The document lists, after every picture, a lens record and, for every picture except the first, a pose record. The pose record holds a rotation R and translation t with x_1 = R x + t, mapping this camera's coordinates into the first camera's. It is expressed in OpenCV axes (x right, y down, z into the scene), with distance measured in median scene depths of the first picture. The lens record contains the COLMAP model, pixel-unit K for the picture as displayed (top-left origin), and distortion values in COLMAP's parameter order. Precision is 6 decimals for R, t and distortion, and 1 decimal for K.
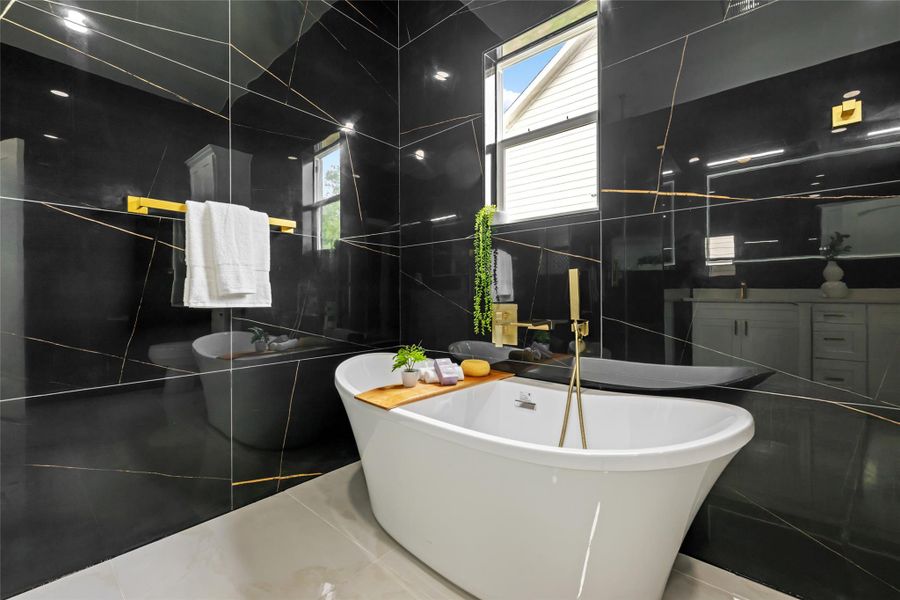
lens RADIAL K [[376.7, 0, 451.2], [0, 376.7, 296.0], [0, 0, 1]] dist [-0.000898, -0.000161]
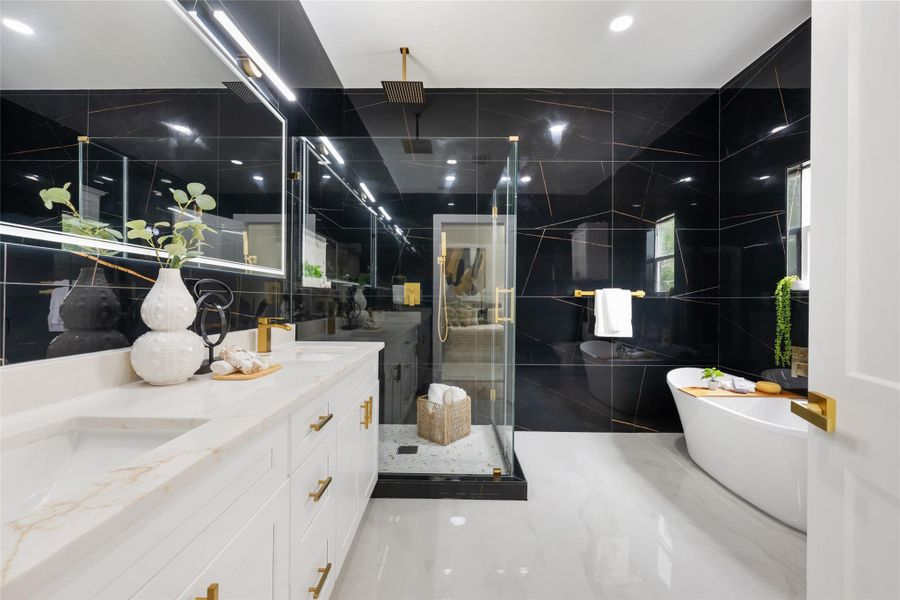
lens RADIAL K [[359.8, 0, 448.0], [0, 359.8, 298.3], [0, 0, 1]] dist [0.001402, -0.000014]
pose [[0.648209, 0.005547, -0.761442, 0.342451], [-0.007454, 0.999972, 0.000940, -0.170285], [0.761426, 0.005066, 0.648232, -0.979767]]
